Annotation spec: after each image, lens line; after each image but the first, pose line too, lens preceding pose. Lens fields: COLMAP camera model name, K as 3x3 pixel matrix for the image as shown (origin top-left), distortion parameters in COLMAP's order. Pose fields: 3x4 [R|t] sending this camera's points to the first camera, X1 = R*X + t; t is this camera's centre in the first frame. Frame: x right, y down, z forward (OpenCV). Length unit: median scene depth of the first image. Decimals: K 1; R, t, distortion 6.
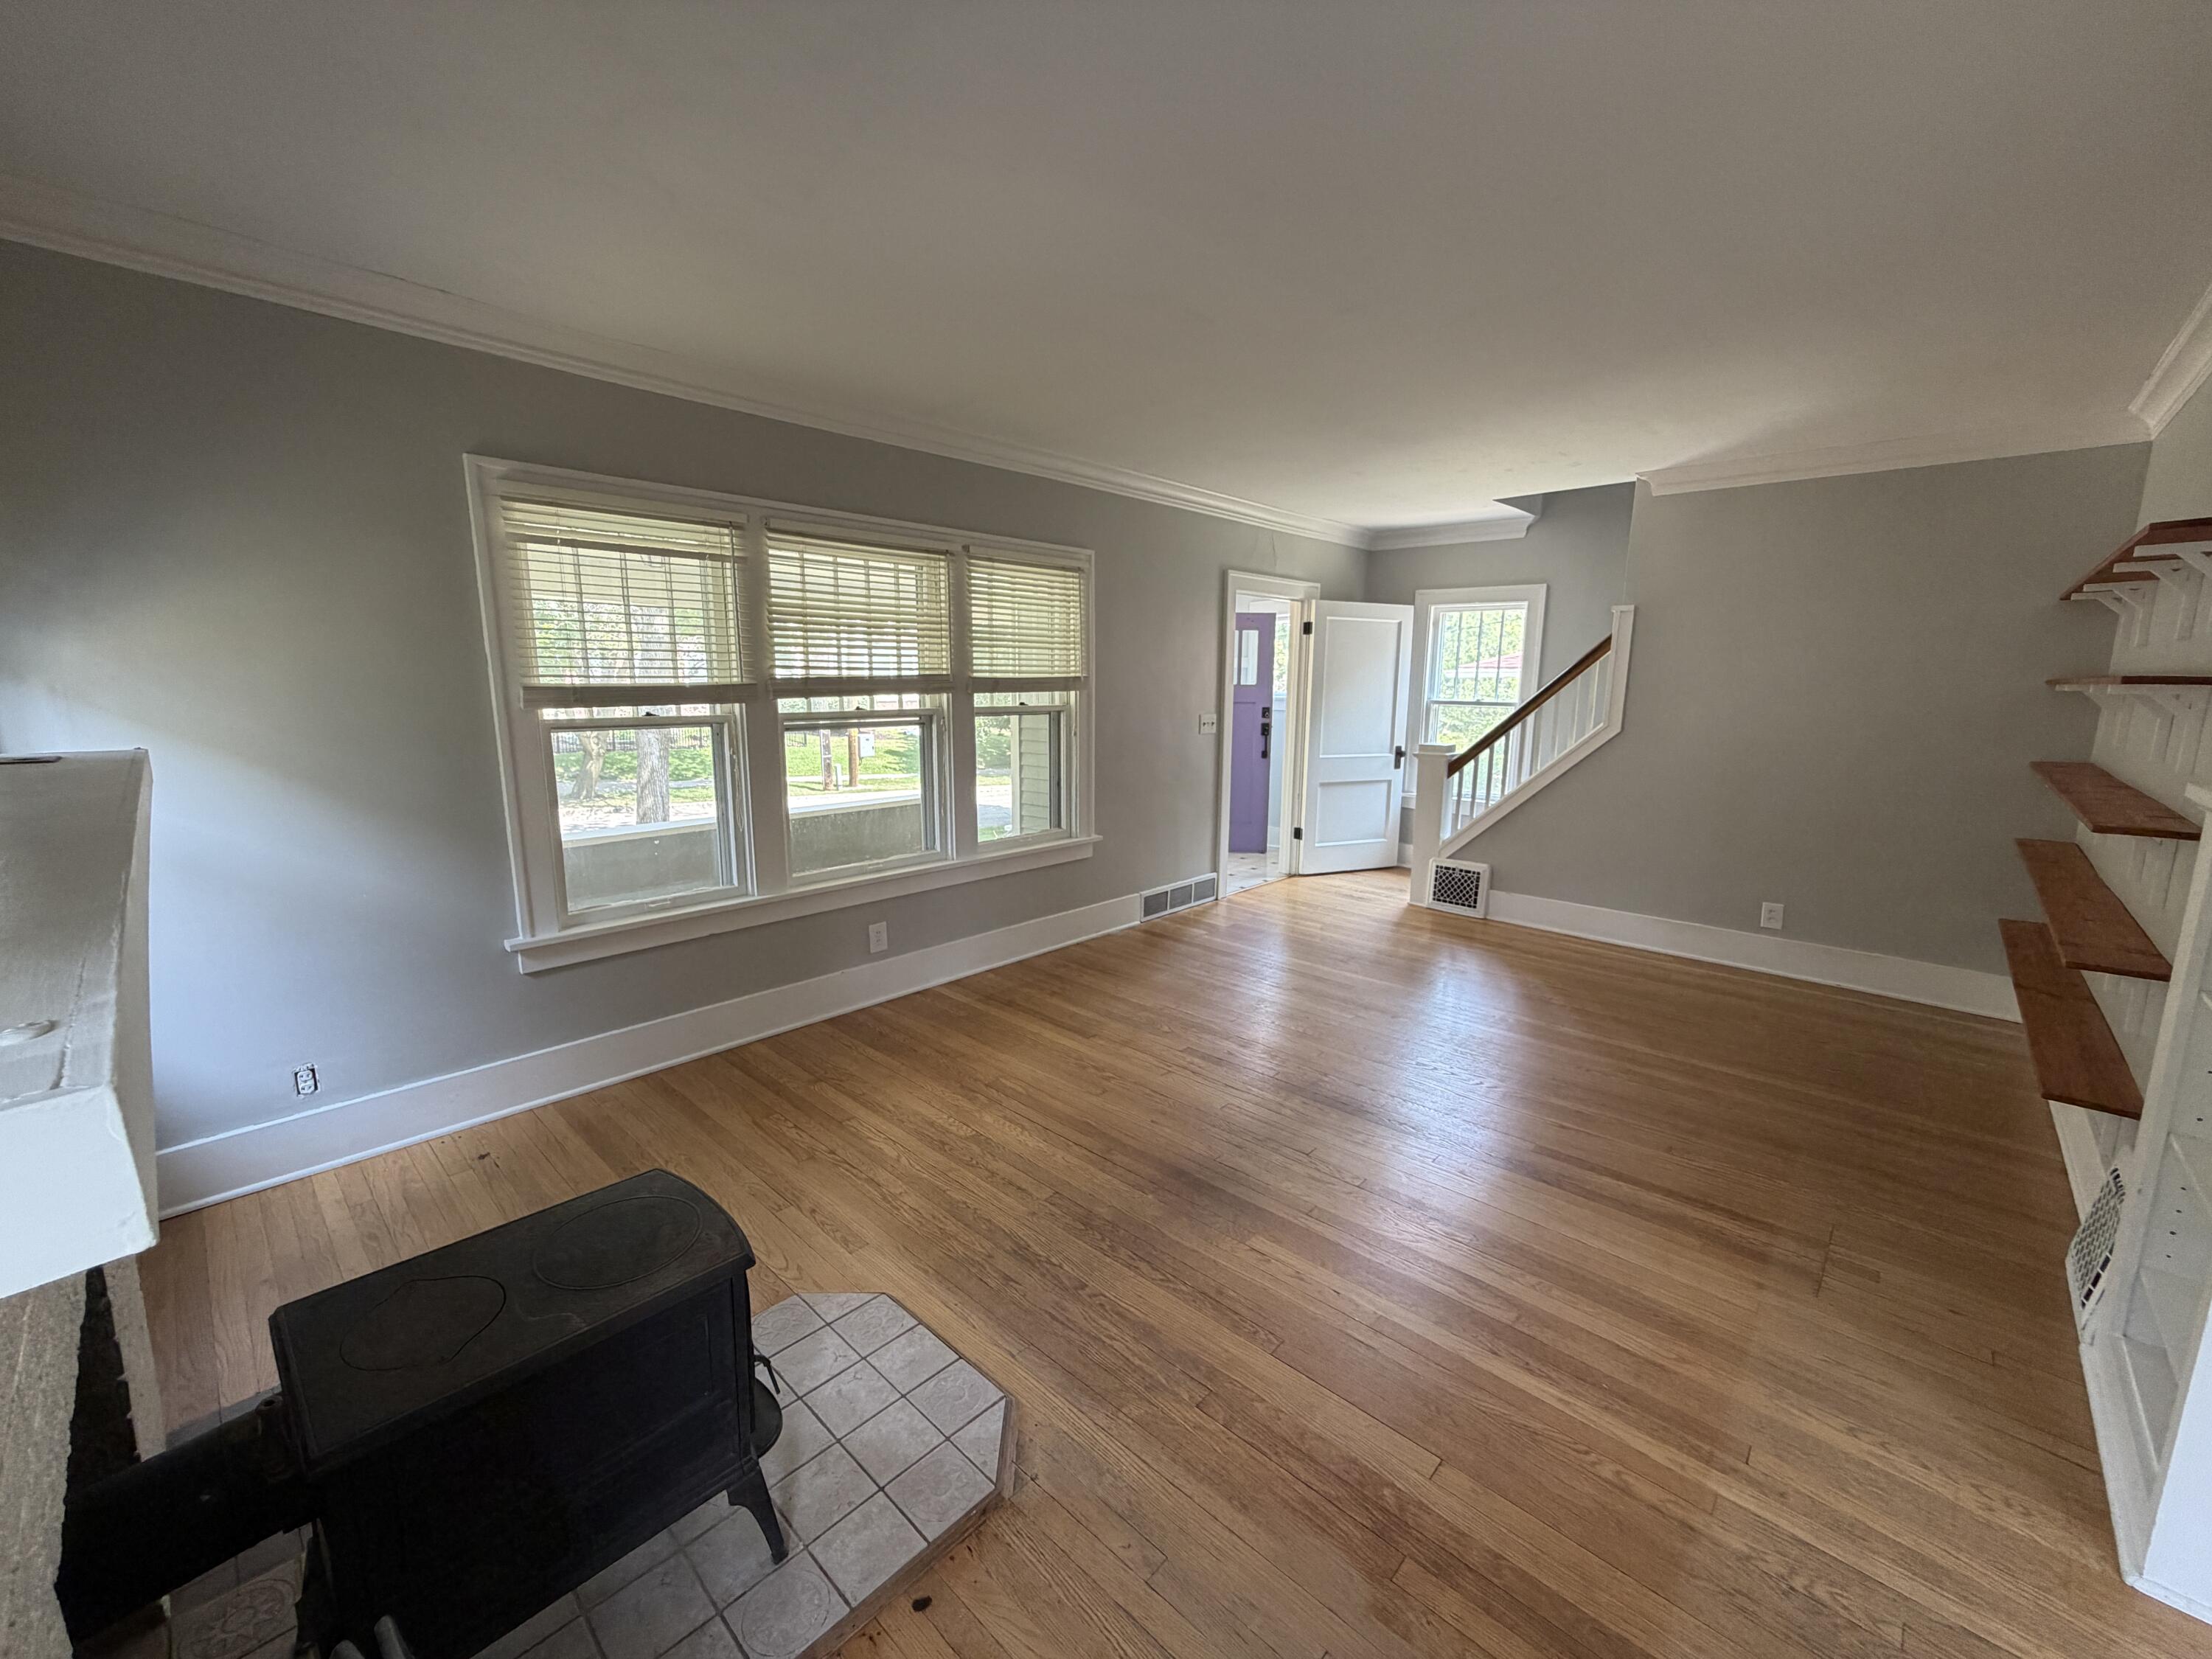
lens RADIAL K [[884.7, 0, 1105.6], [0, 884.7, 832.3], [0, 0, 1]] dist [0.000519, -0.000164]
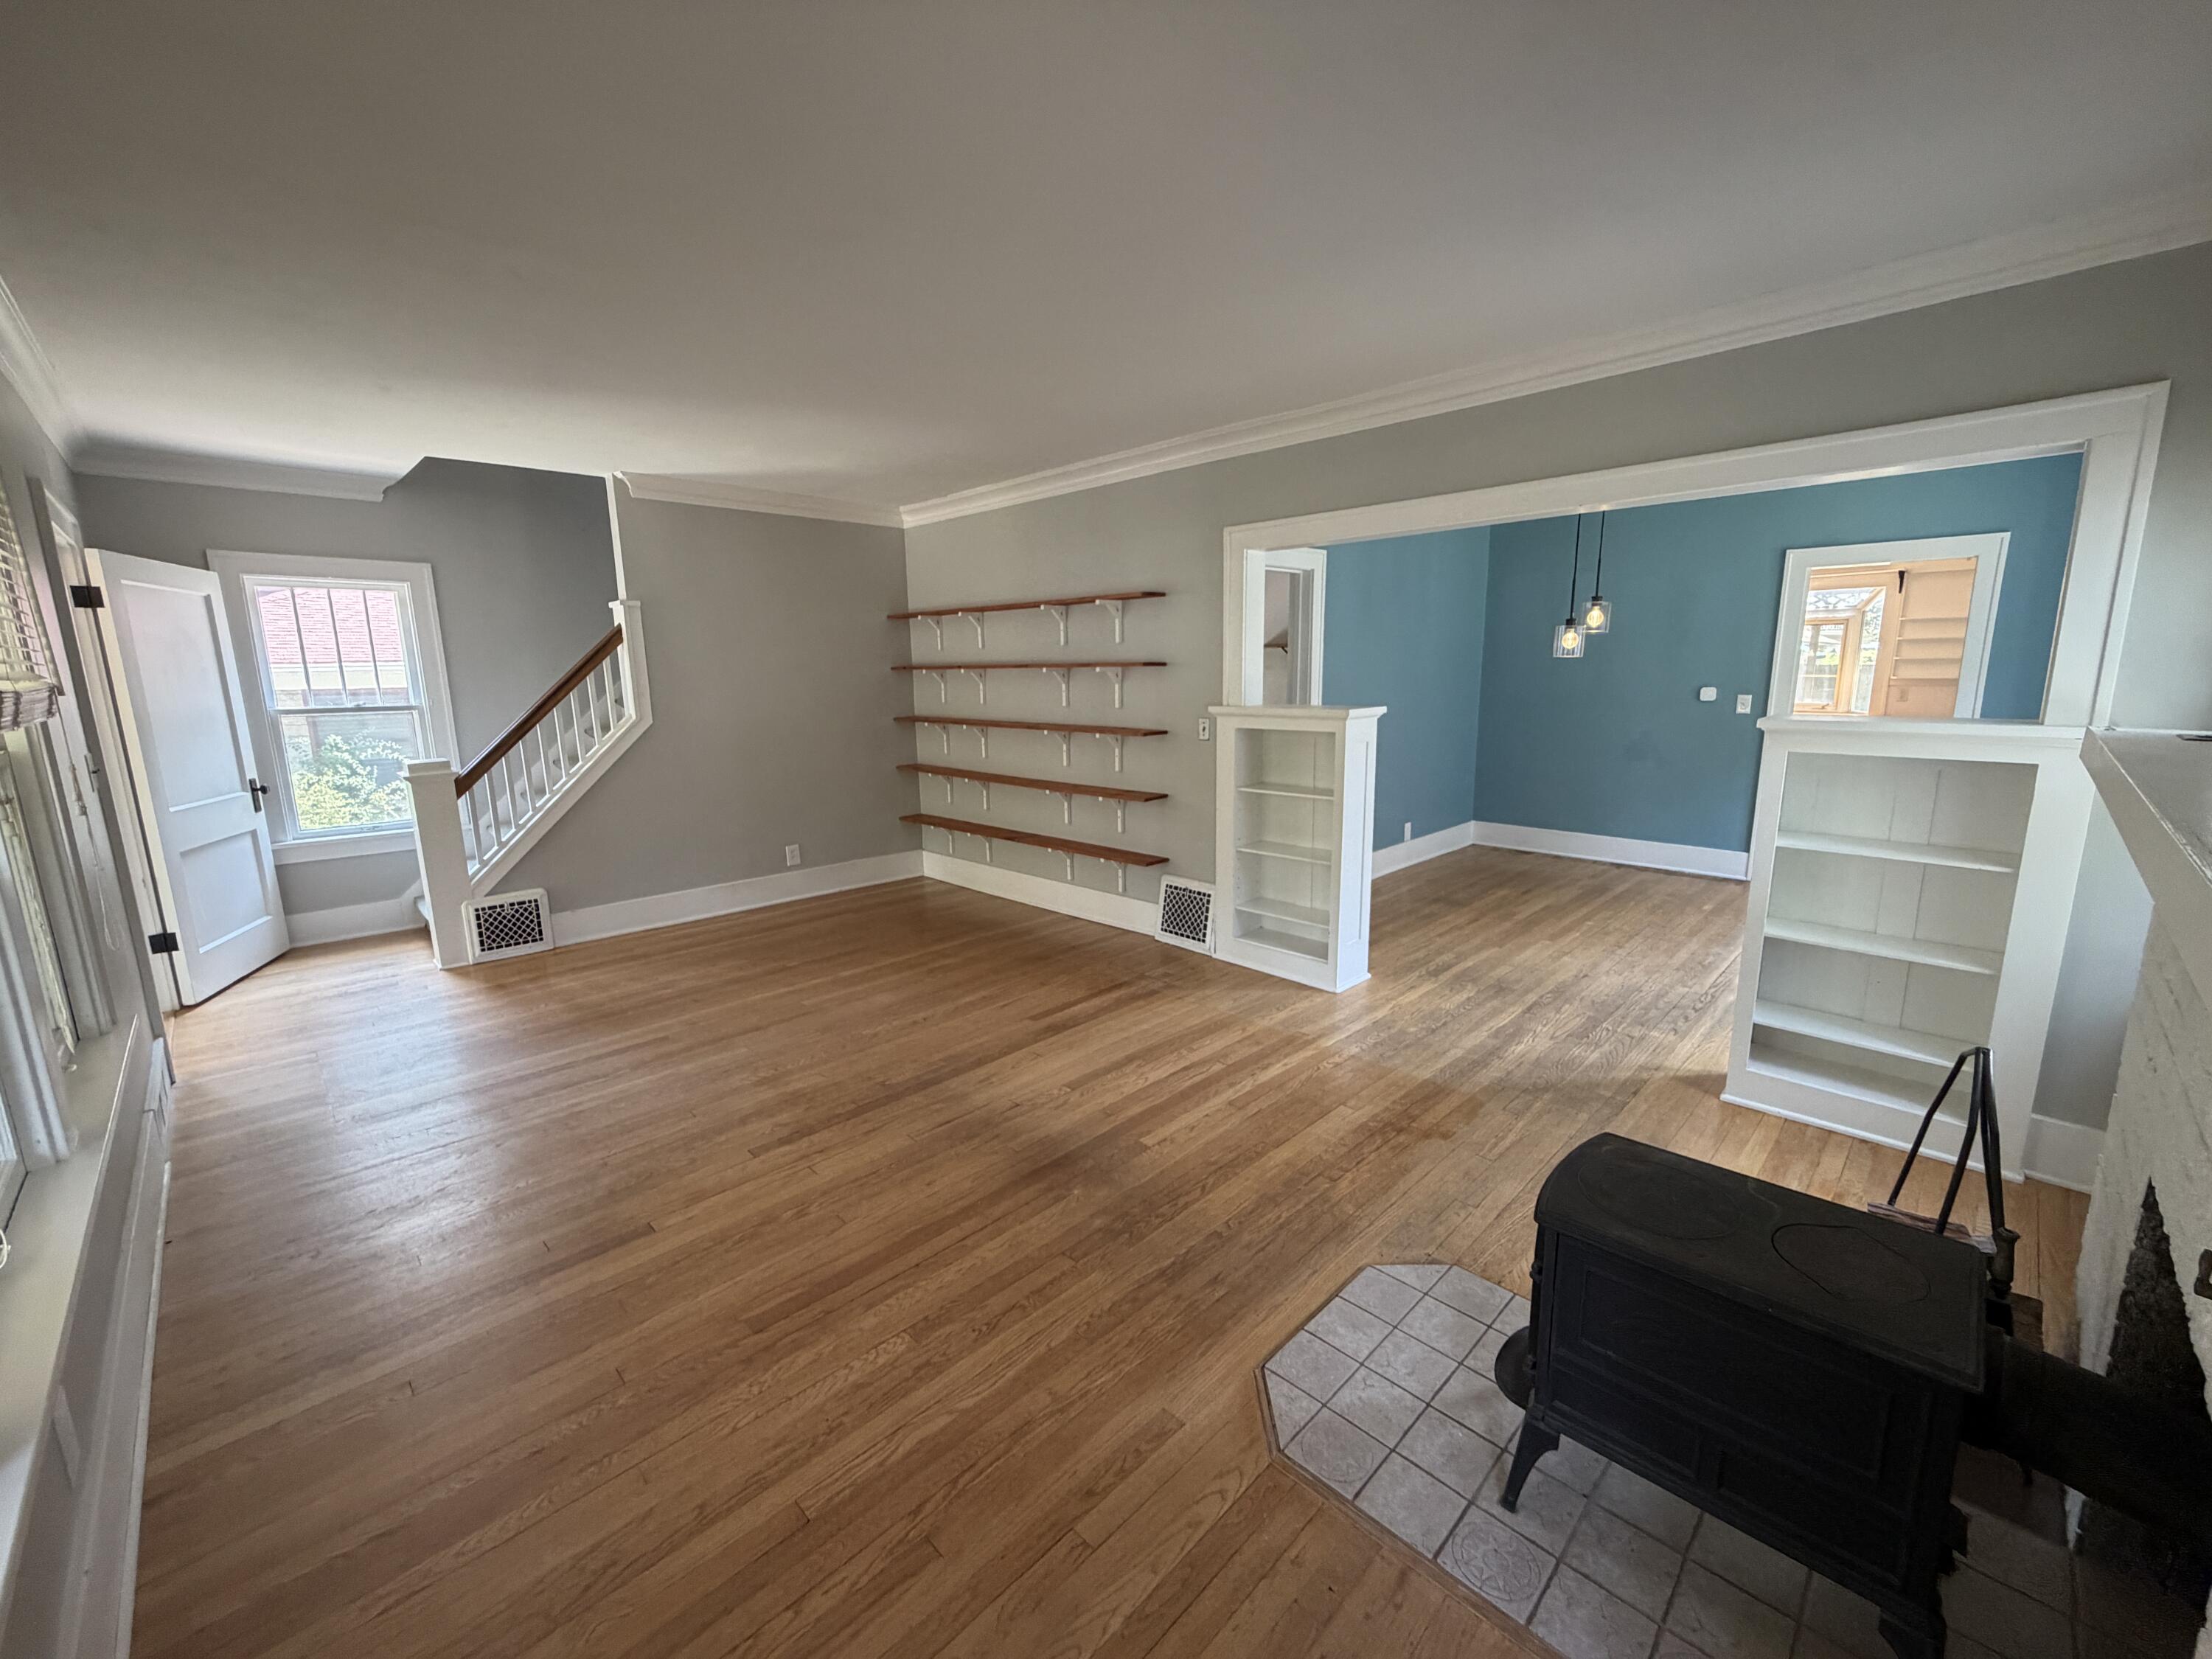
lens RADIAL K [[884.7, 0, 1101.2], [0, 884.7, 830.7], [0, 0, 1]] dist [0.000519, -0.000164]
pose [[0.039964, -0.191280, 0.980722, -0.671561], [0.188572, 0.965312, 0.180590, -0.122630], [-0.981246, 0.177719, 0.074647, 0.655578]]
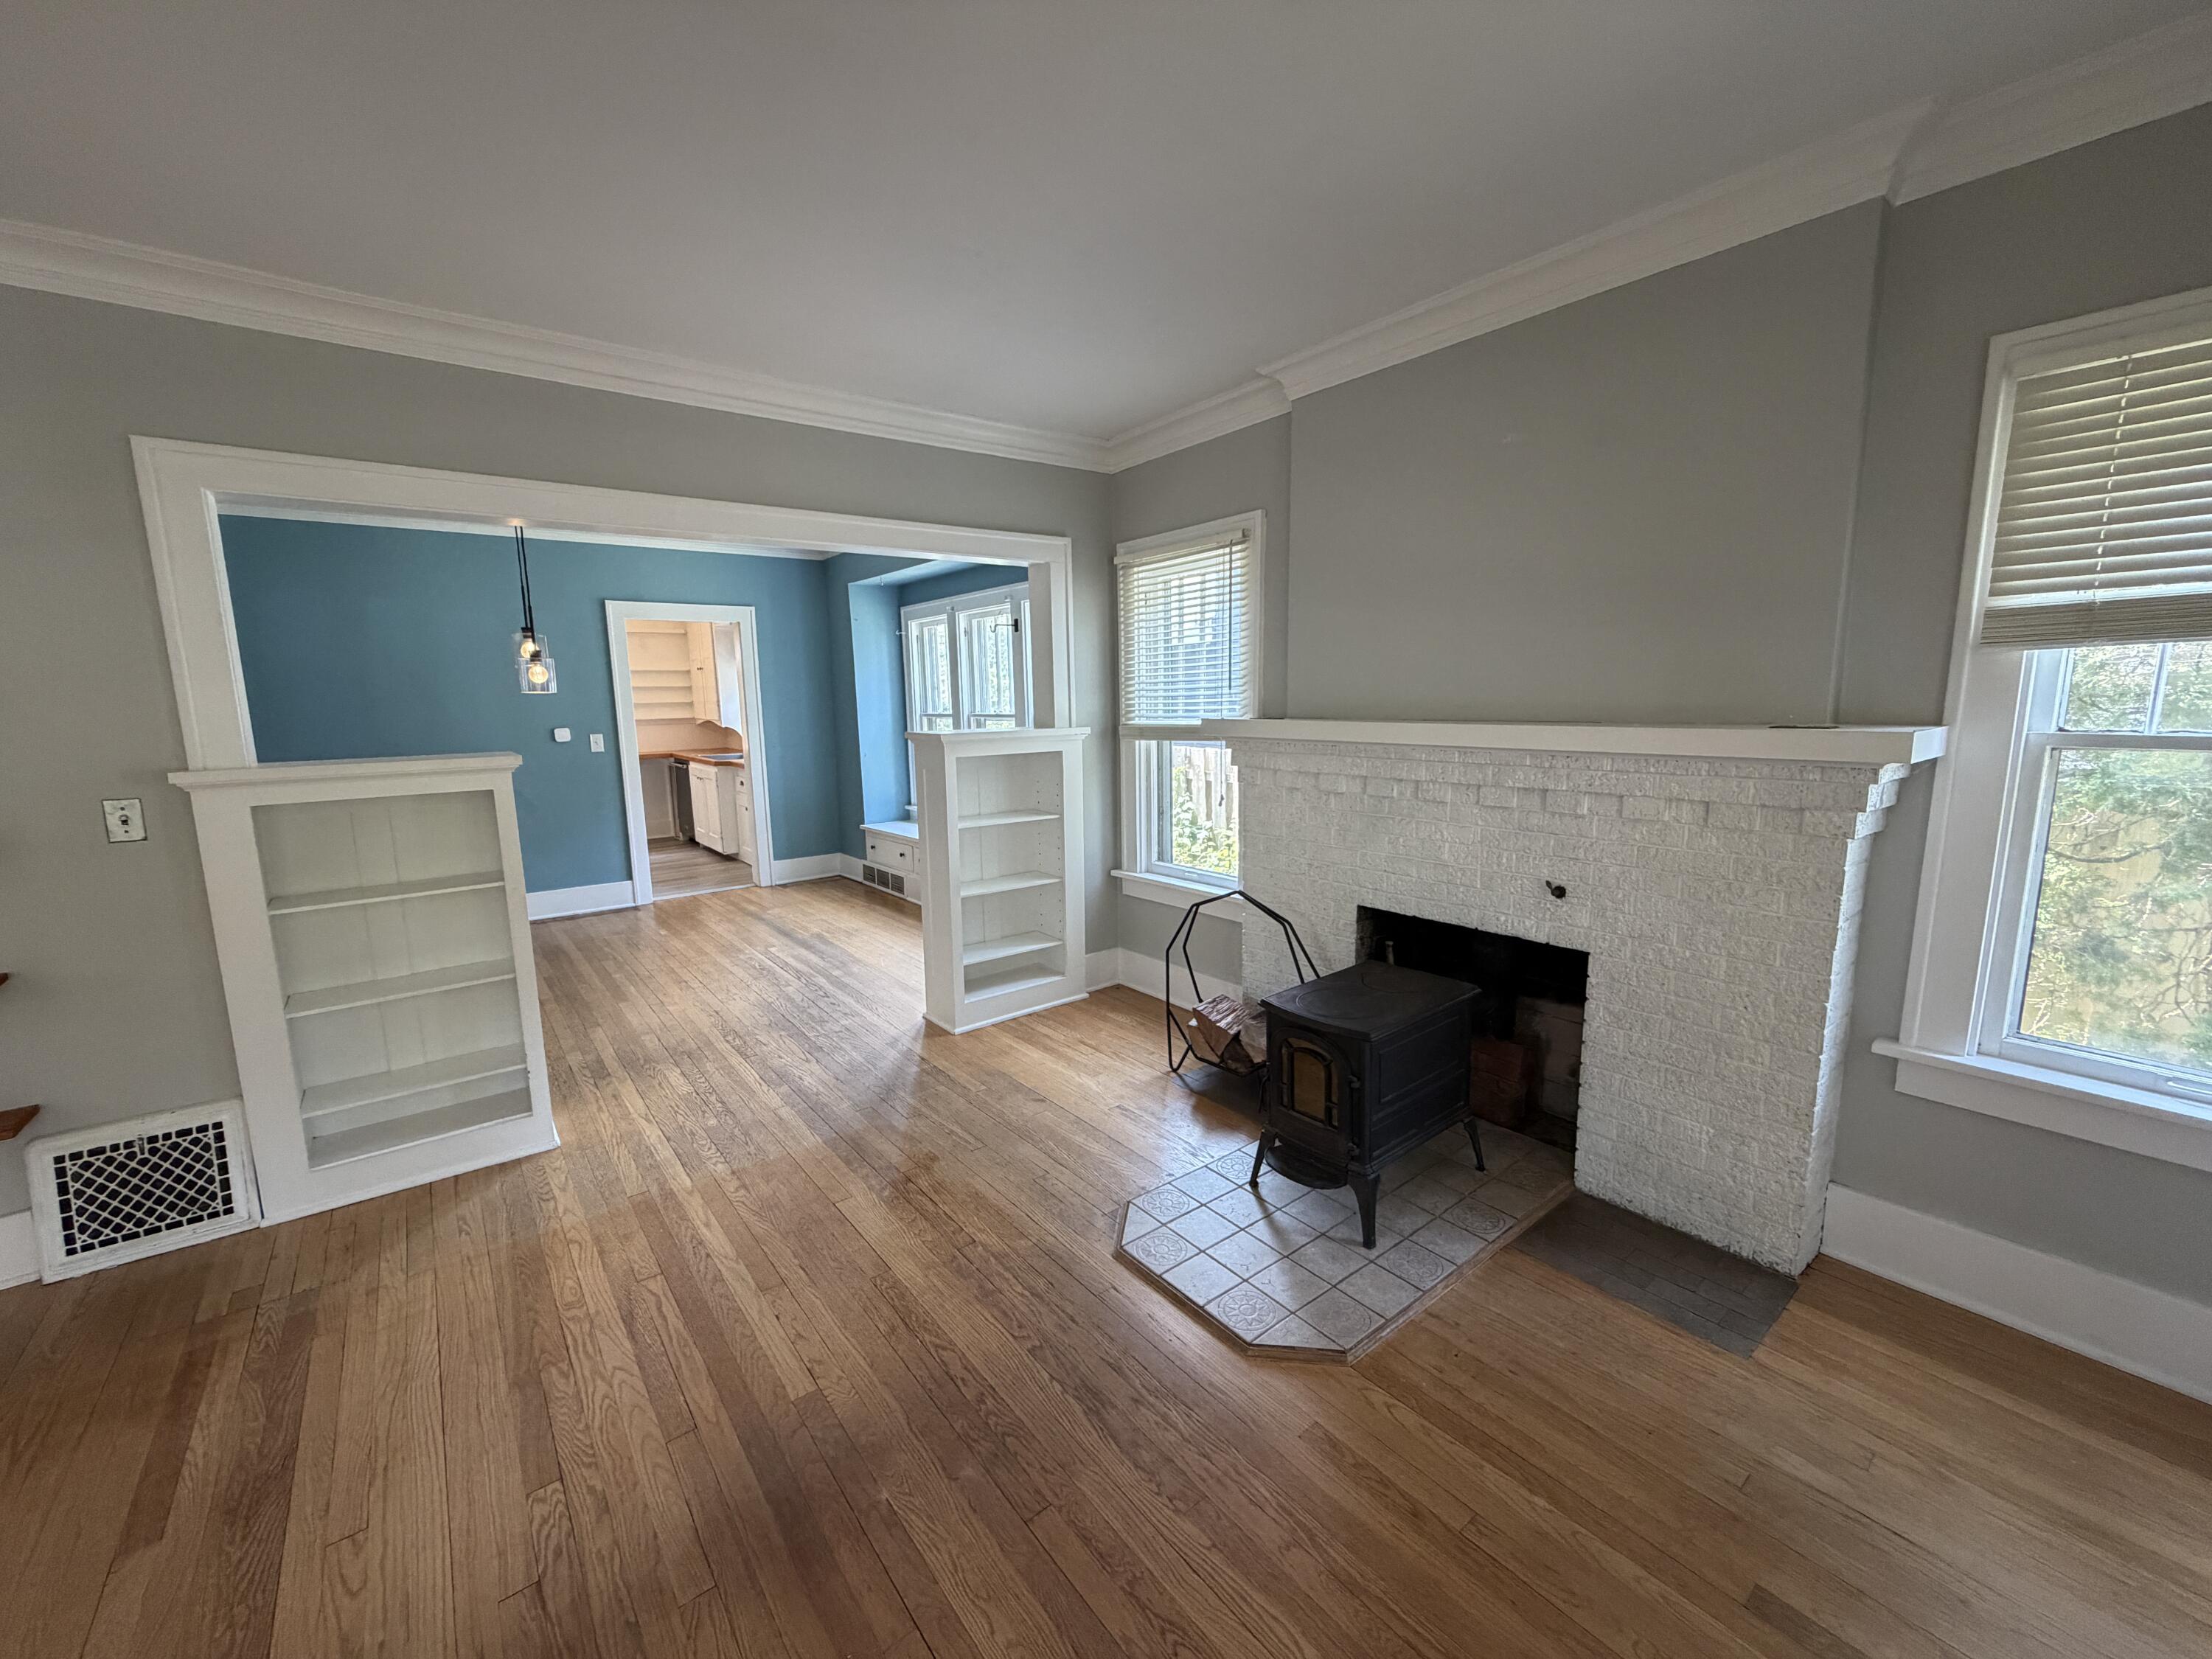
lens RADIAL K [[884.7, 0, 1103.3], [0, 884.7, 829.7], [0, 0, 1]] dist [0.000519, -0.000164]
pose [[-0.987758, -0.012645, 0.155482, -0.155351], [0.038154, 0.946855, 0.319389, -0.185670], [-0.151257, 0.321411, -0.934781, 1.122432]]
